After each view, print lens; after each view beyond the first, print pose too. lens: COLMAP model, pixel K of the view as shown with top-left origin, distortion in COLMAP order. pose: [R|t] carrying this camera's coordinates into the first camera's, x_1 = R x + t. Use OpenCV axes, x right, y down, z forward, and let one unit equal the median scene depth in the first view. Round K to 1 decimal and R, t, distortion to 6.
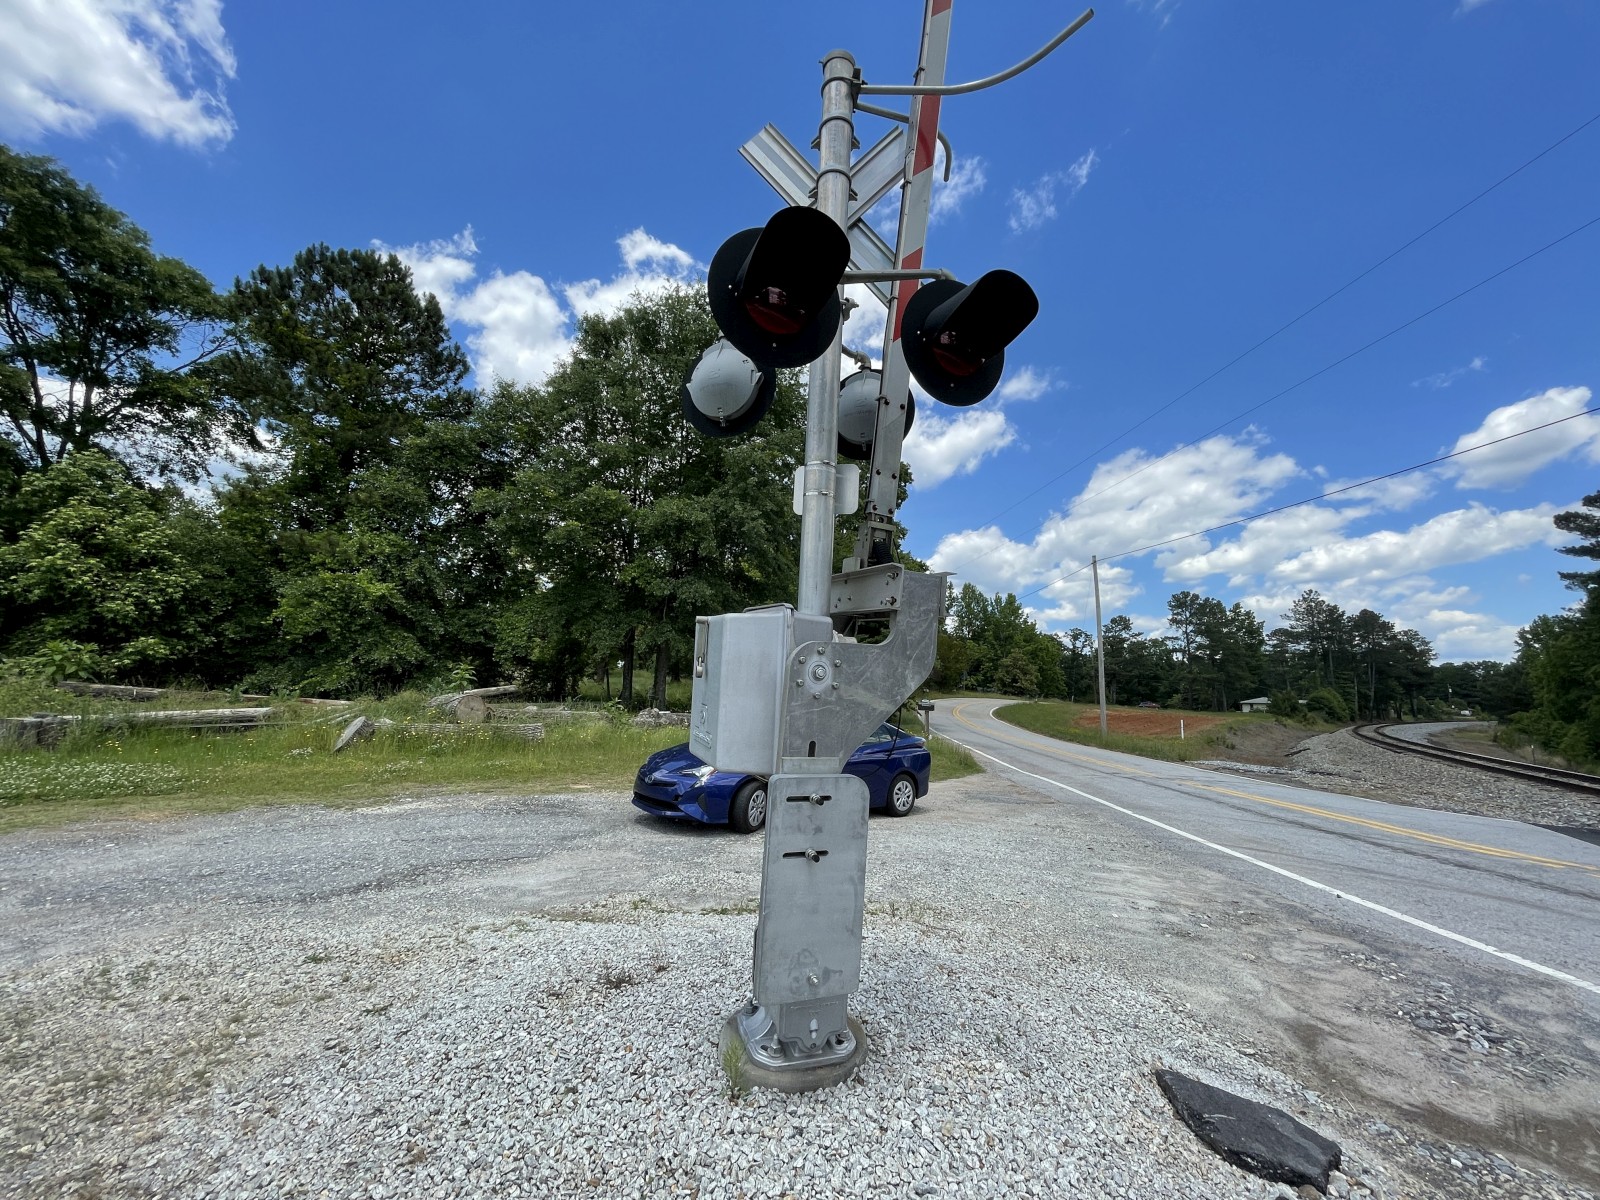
lens RADIAL K [[640.2, 0, 801.4], [0, 640.2, 600.9], [0, 0, 1]] dist [-0.003638, 0.000859]
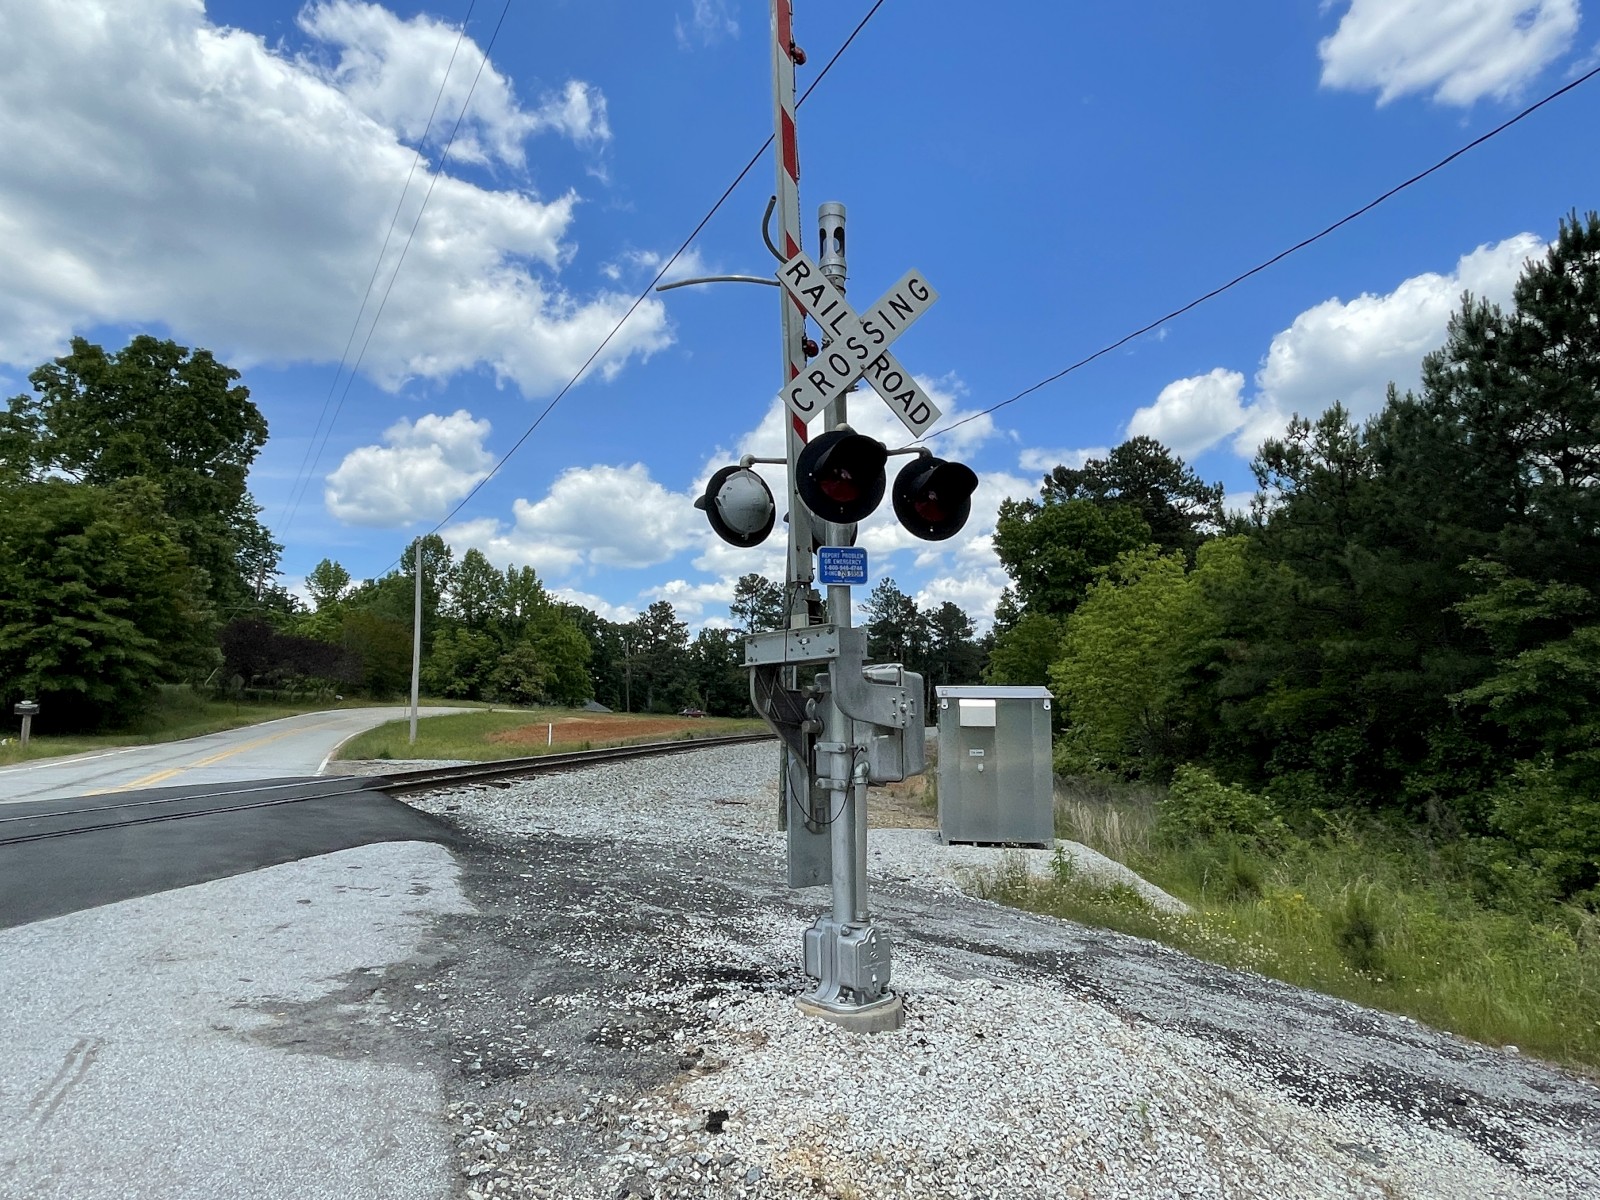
lens RADIAL K [[944.7, 0, 803.6], [0, 944.7, 605.6], [0, 0, 1]] dist [-0.009015, -0.000621]
pose [[0.893701, 0.029321, 0.447703, 0.108310], [-0.047550, 0.998432, 0.029530, -0.012472], [-0.446136, -0.047679, 0.893694, -0.111575]]
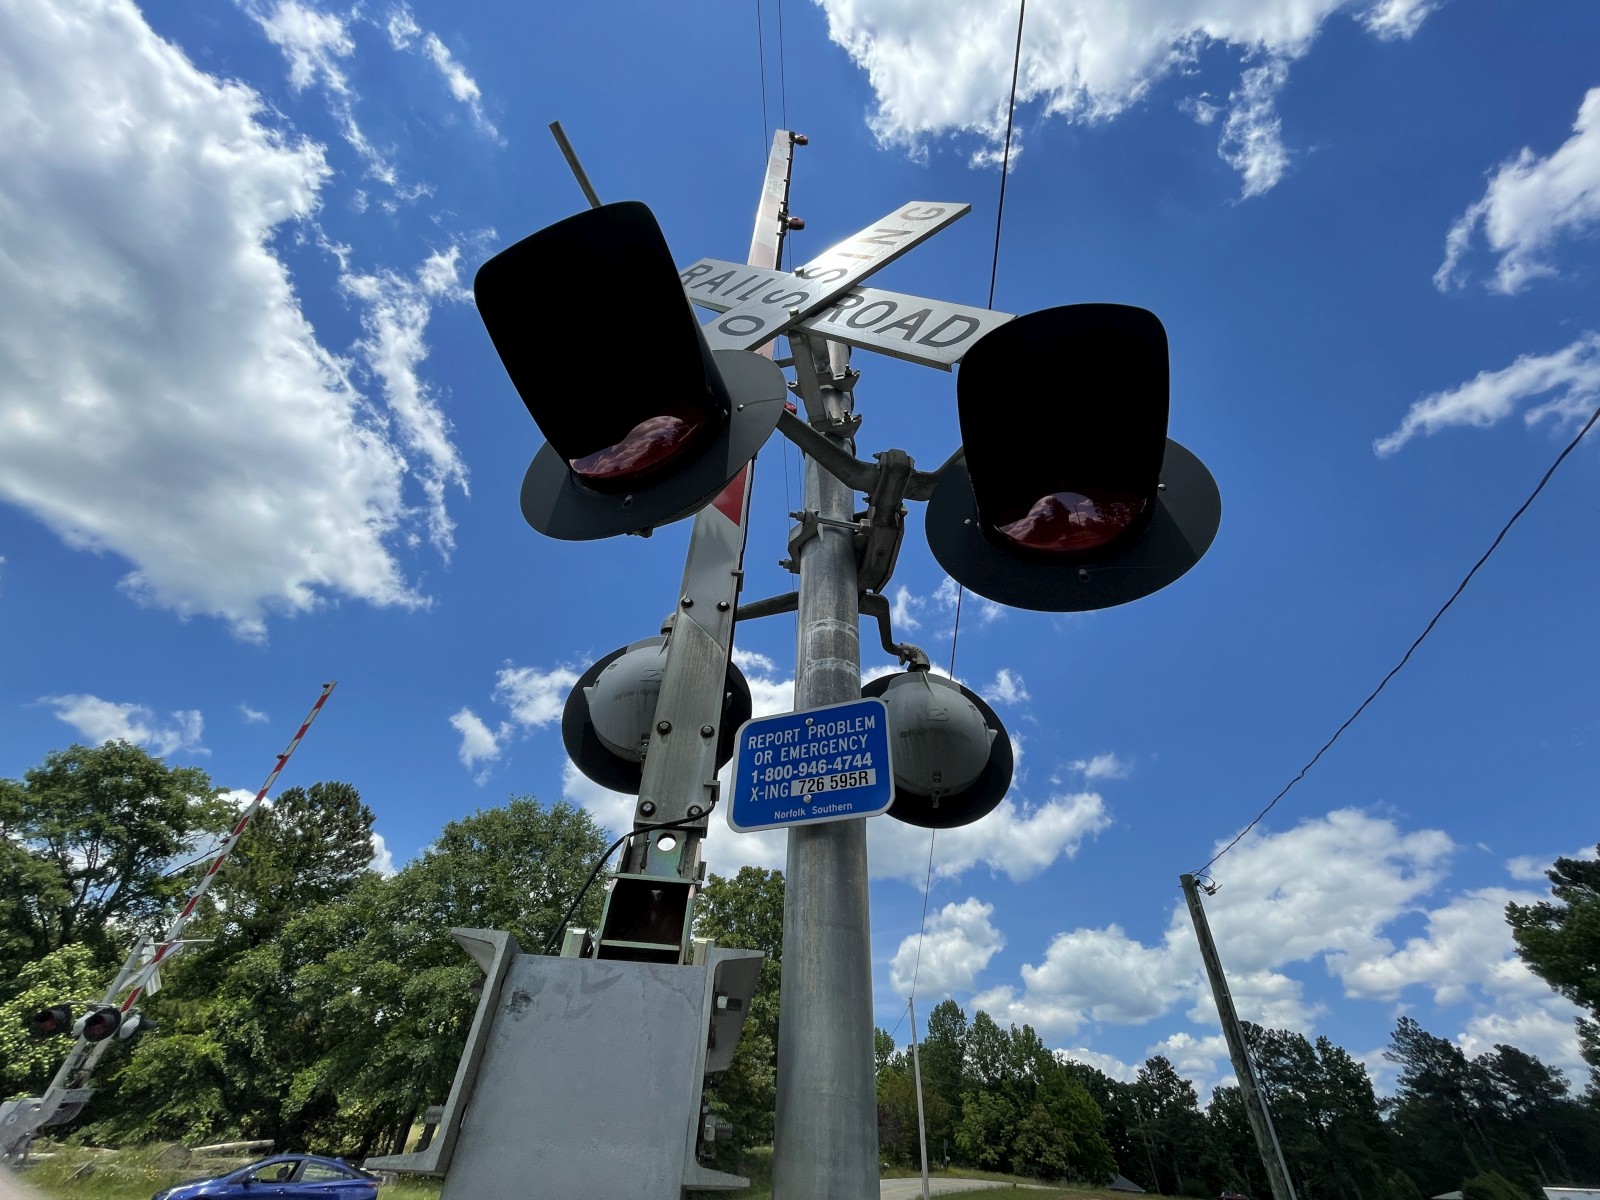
lens RADIAL K [[640.2, 0, 815.1], [0, 640.2, 601.0], [0, 0, 1]] dist [-0.003638, 0.000859]
pose [[0.993725, -0.063264, -0.092237, 0.132979], [0.001554, 0.832395, -0.554181, -0.009570], [0.111837, 0.550561, 0.827270, -0.084620]]
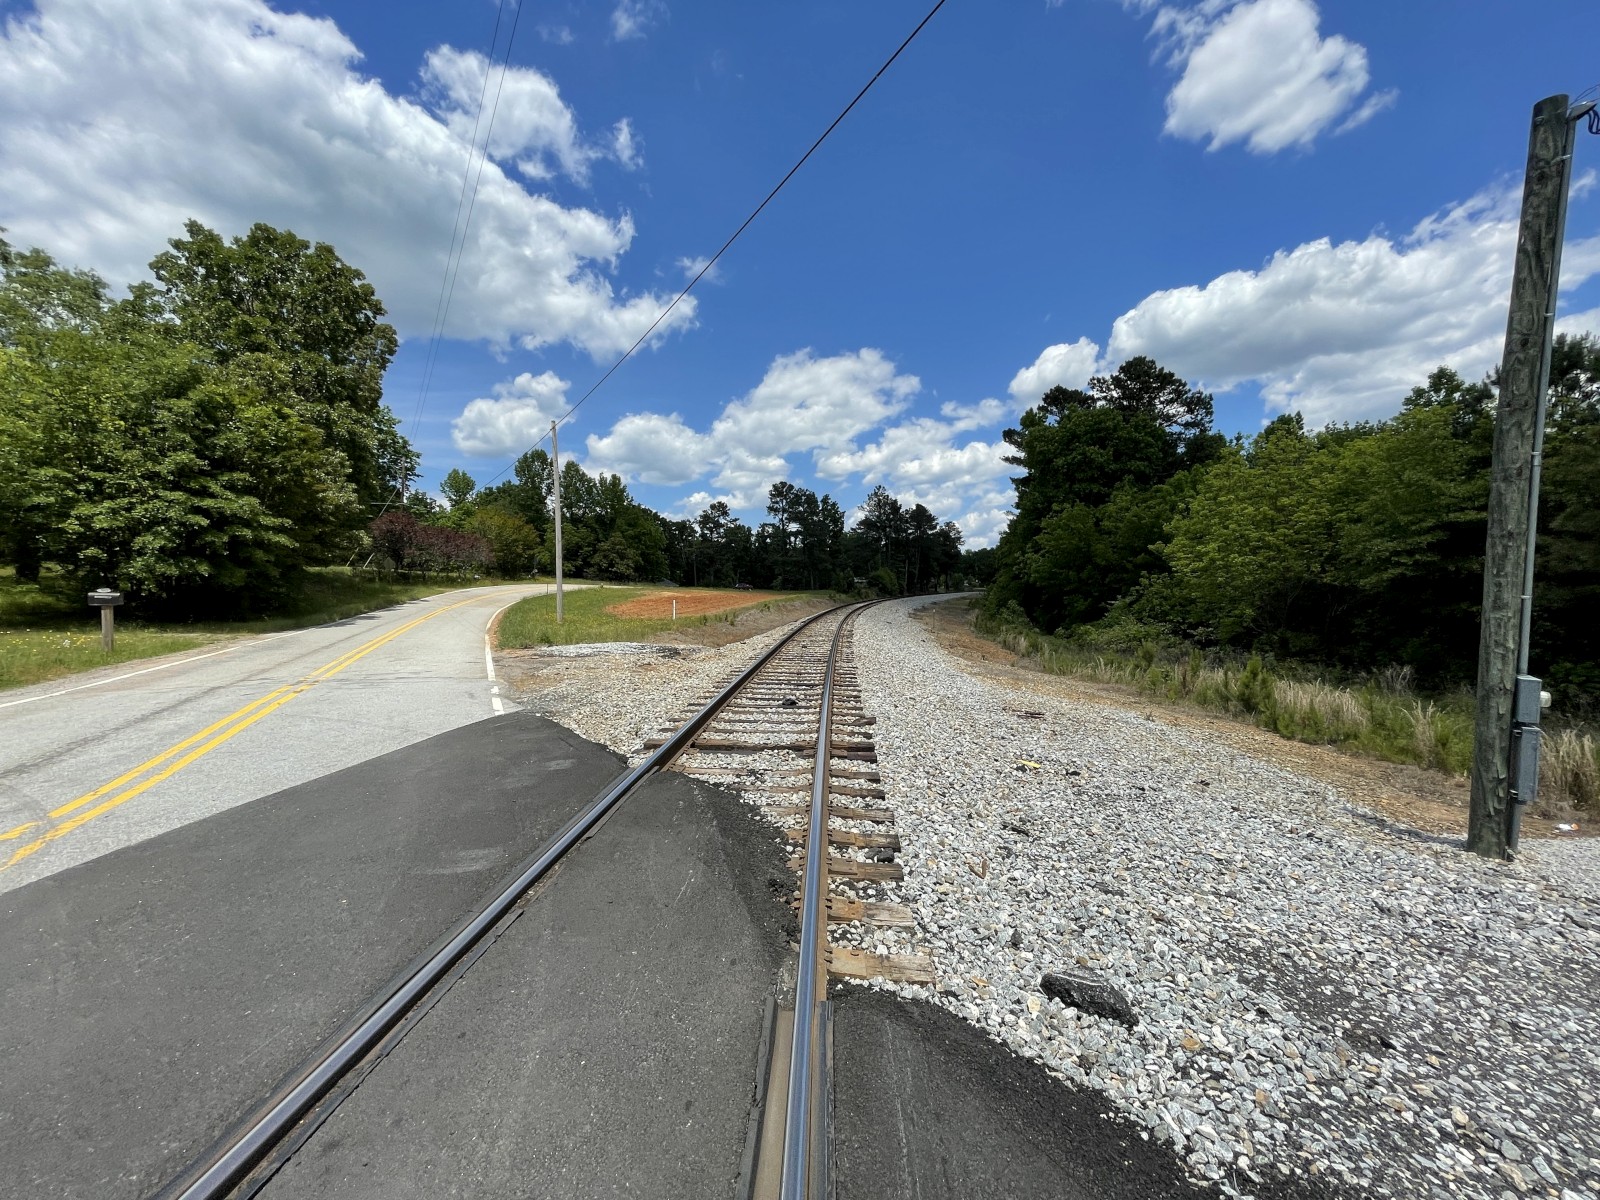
lens RADIAL K [[640.2, 0, 797.4], [0, 640.2, 590.2], [0, 0, 1]] dist [-0.003638, 0.000859]
pose [[0.886960, -0.030034, 0.460869, 0.105170], [-0.044559, 0.987663, 0.150120, 0.002069], [-0.459692, -0.153687, 0.874679, 0.003520]]
